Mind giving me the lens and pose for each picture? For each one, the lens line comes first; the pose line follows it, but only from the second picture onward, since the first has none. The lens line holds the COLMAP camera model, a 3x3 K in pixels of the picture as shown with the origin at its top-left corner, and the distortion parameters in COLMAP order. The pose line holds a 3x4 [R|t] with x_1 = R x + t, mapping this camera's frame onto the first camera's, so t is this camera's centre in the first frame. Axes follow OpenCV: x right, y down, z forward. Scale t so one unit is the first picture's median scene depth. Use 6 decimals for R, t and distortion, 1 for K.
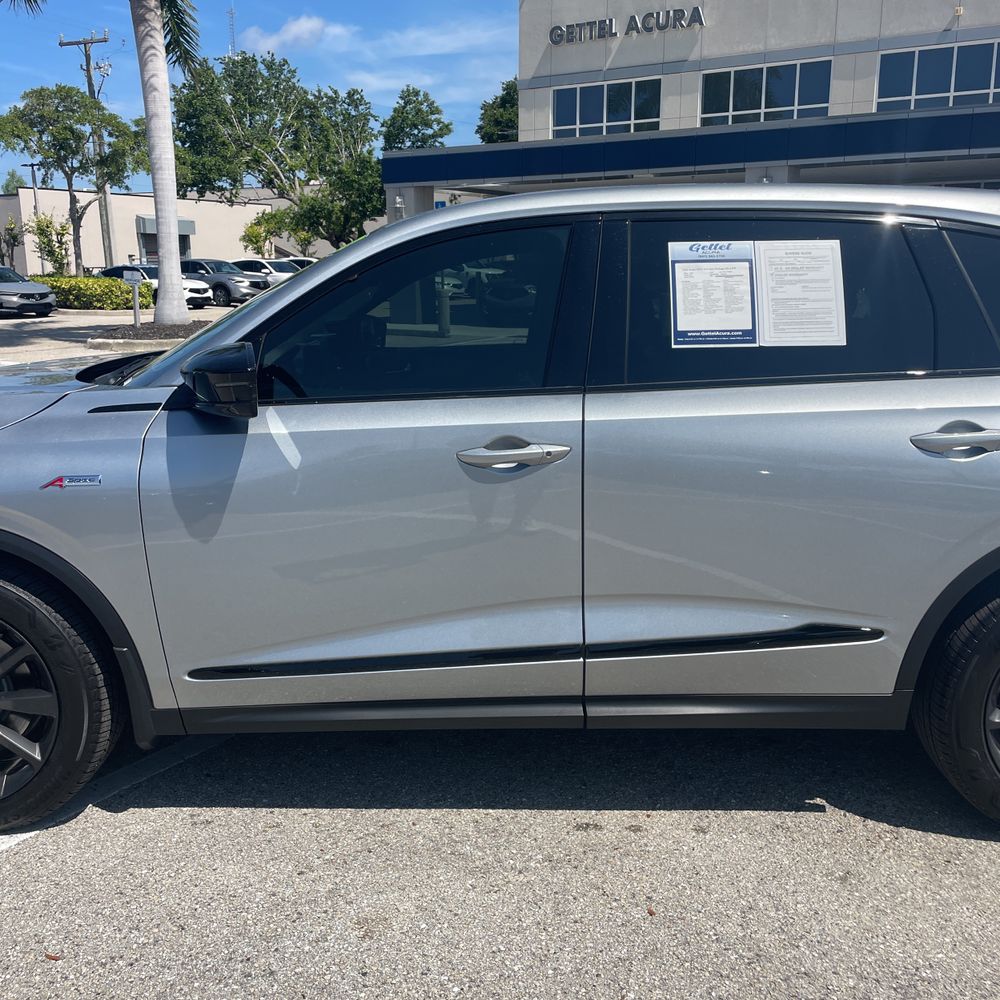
lens RADIAL K [[1008.7, 0, 489.9], [0, 1008.7, 493.1], [0, 0, 1]] dist [0.068721, -0.067186]
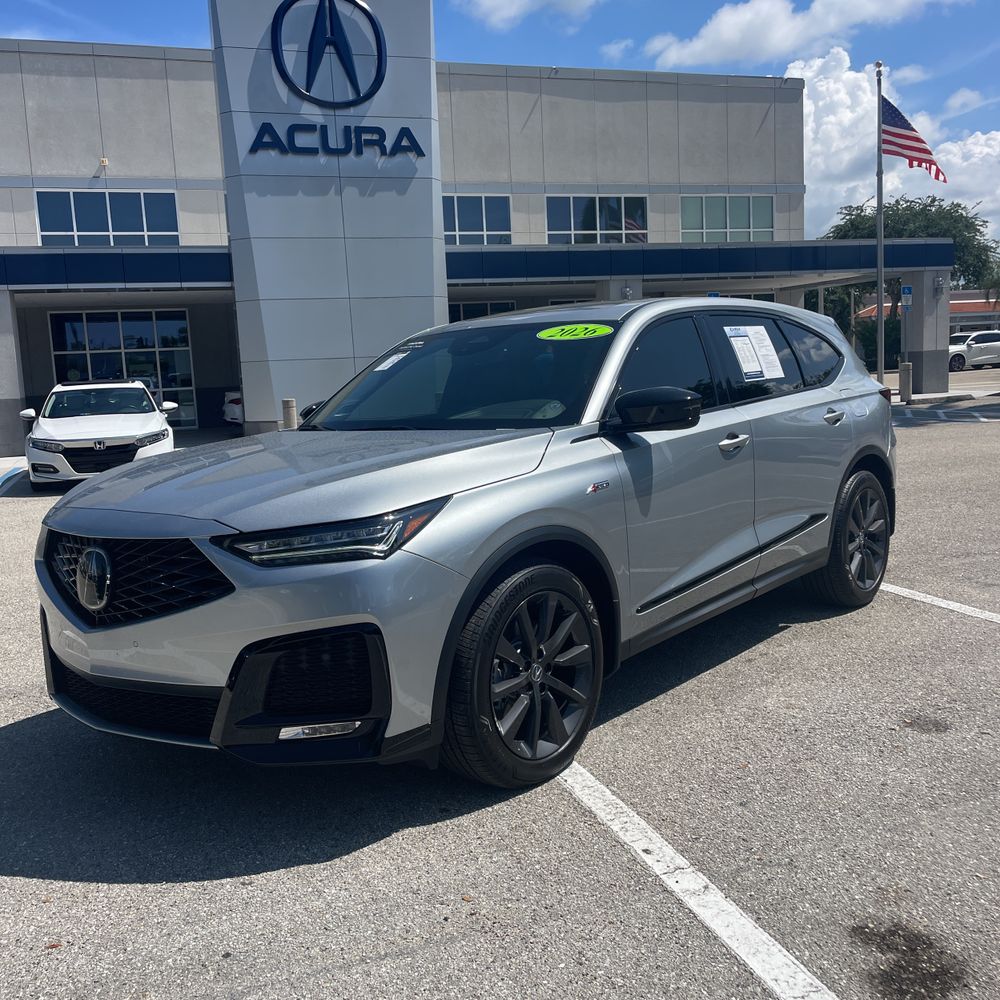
lens RADIAL K [[1006.2, 0, 499.2], [0, 1006.2, 507.8], [0, 0, 1]] dist [0.095231, -0.131323]
pose [[0.632453, -0.136800, 0.762423, -0.149238], [0.217570, 0.976030, -0.005353, -0.000621], [-0.743416, 0.169266, 0.647057, 0.016958]]
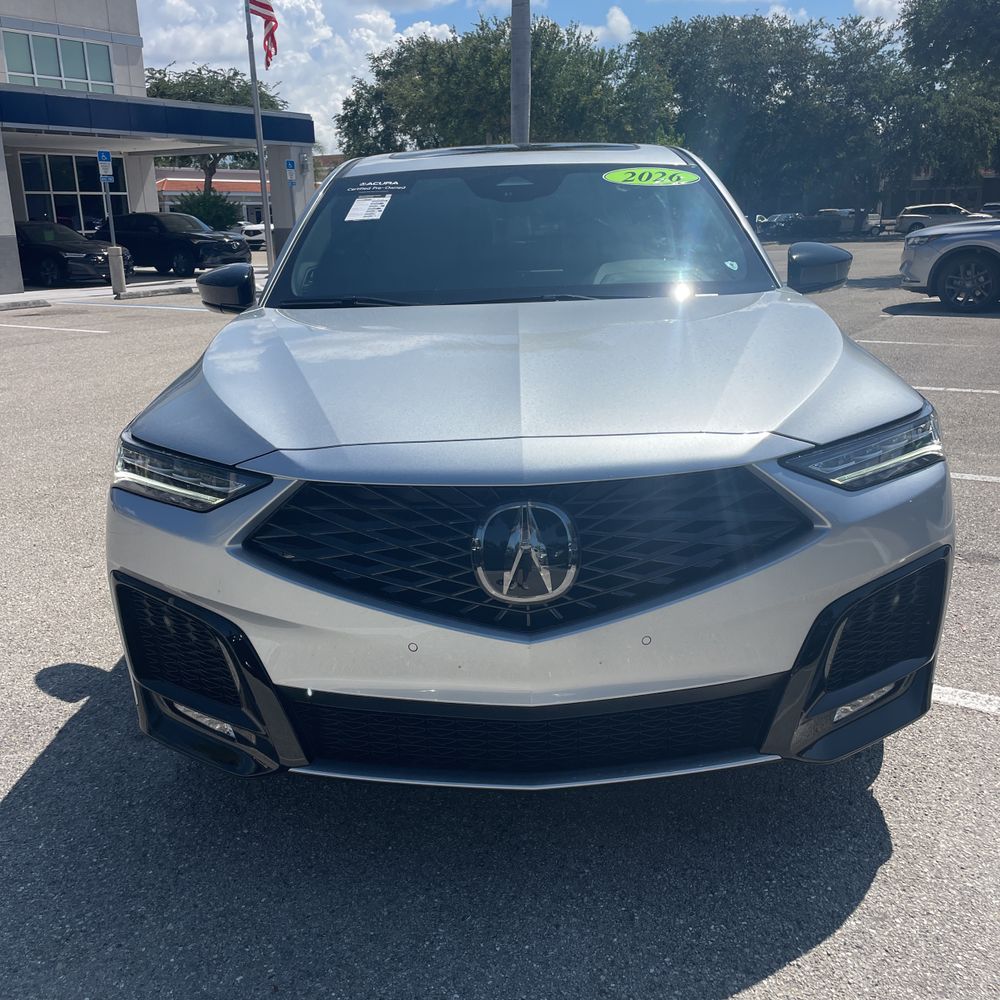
lens RADIAL K [[1006.2, 0, 499.2], [0, 1006.2, 507.8], [0, 0, 1]] dist [0.095231, -0.131323]
pose [[-0.000098, -0.274610, 0.961556, -0.157064], [0.242153, 0.932931, 0.266460, -0.026089], [-0.970238, 0.232870, 0.066406, 0.128424]]
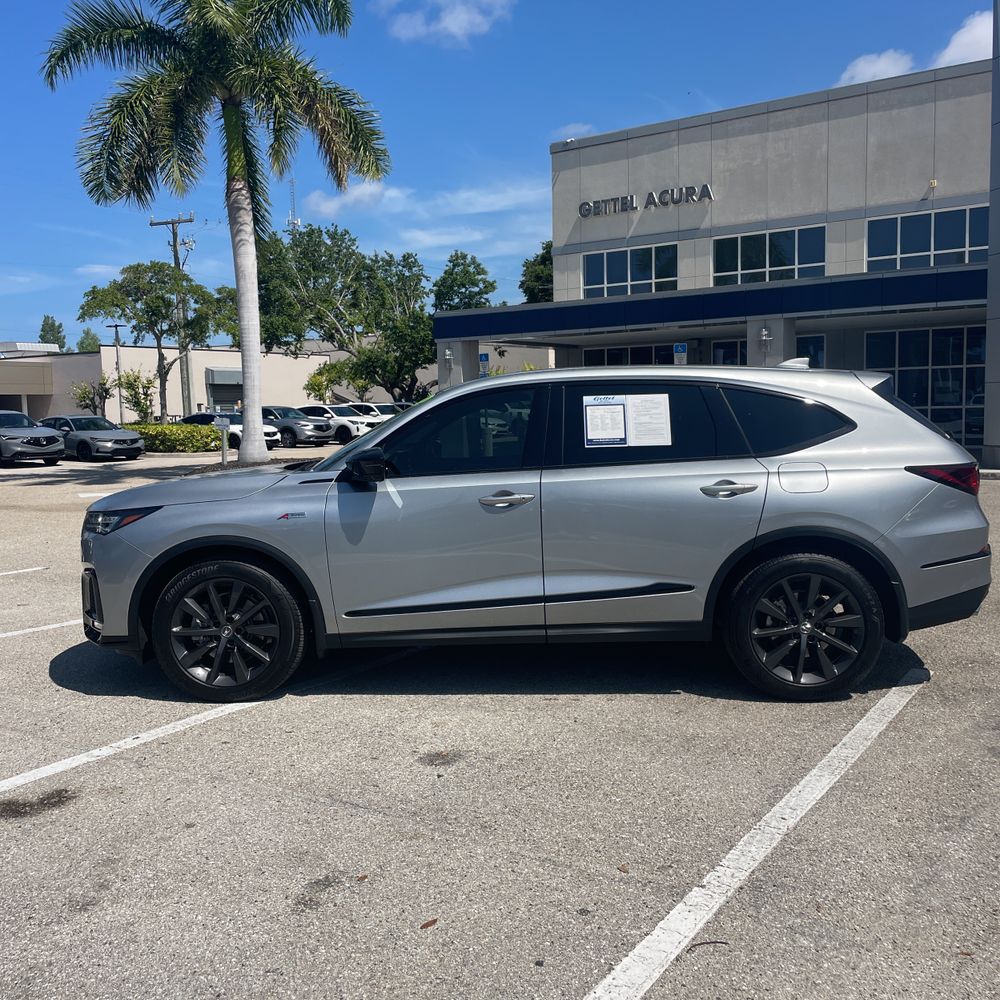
lens RADIAL K [[1009.1, 0, 506.1], [0, 1009.1, 497.6], [0, 0, 1]] dist [0.069221, -0.021163]
pose [[0.999367, -0.015874, -0.031823, 0.008177], [0.011579, 0.991334, -0.130852, 0.020905], [0.033624, 0.130400, 0.990891, -0.094960]]
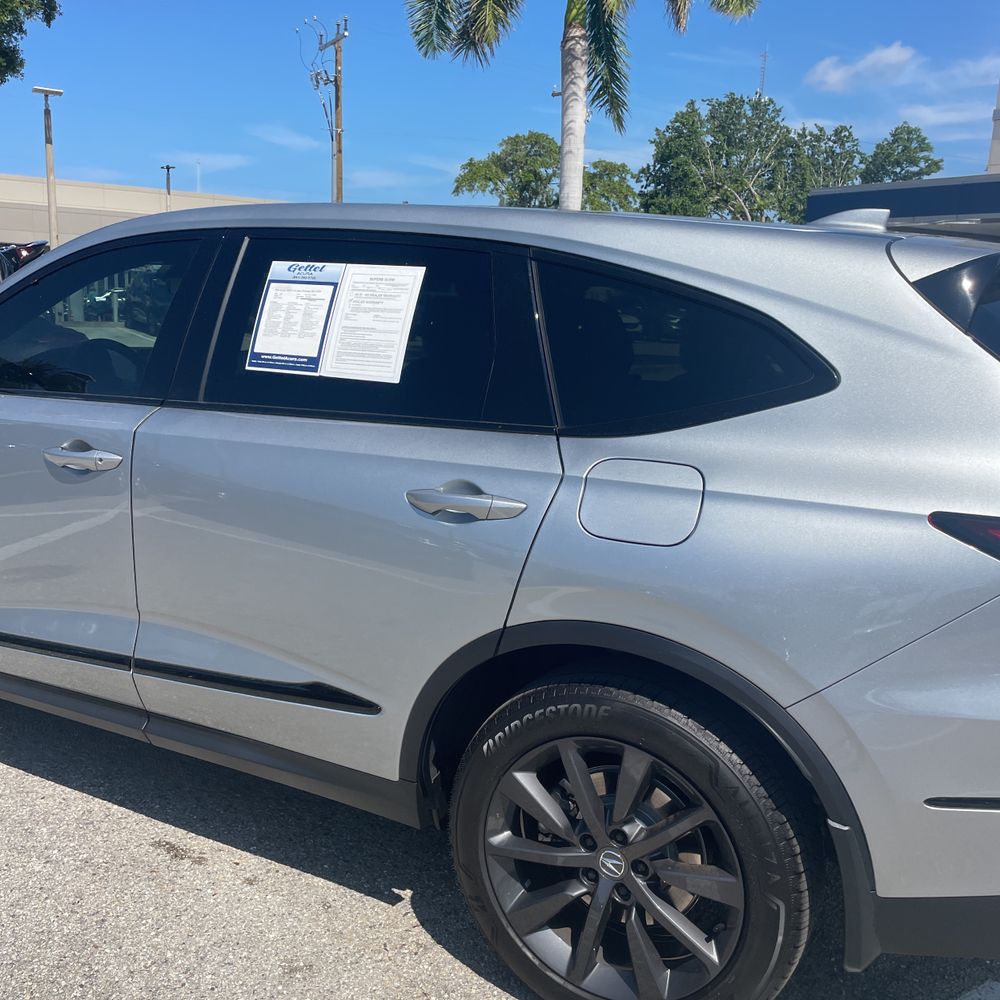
lens RADIAL K [[1006.2, 0, 499.2], [0, 1006.2, 507.8], [0, 0, 1]] dist [0.095231, -0.131323]
pose [[0.891952, 0.137740, -0.430638, 0.079764], [-0.147726, 0.988974, 0.010349, -0.005688], [0.427315, 0.054385, 0.902465, 0.023322]]
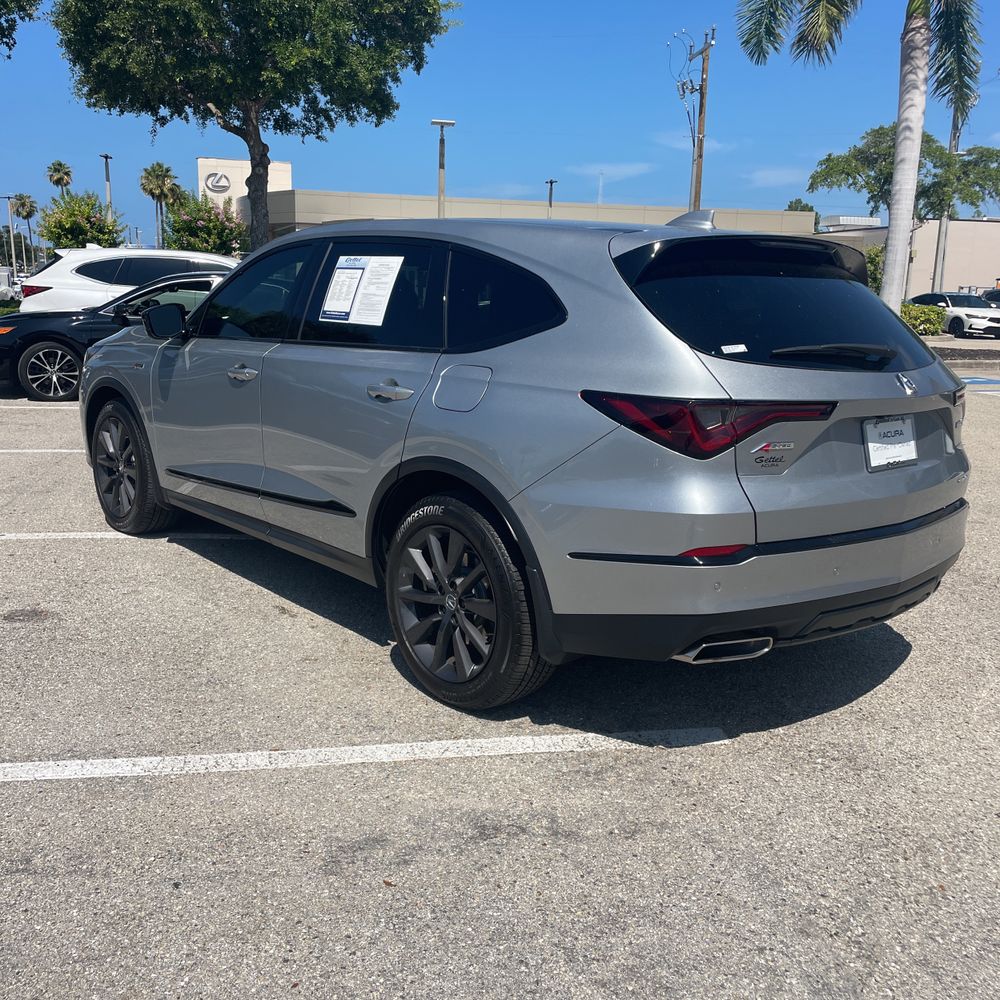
lens RADIAL K [[1006.2, 0, 499.2], [0, 1006.2, 507.8], [0, 0, 1]] dist [0.095231, -0.131323]
pose [[0.666308, 0.186708, -0.721923, 0.155333], [-0.196601, 0.977877, 0.071449, -0.002070], [0.719292, 0.094323, 0.688274, 0.010845]]
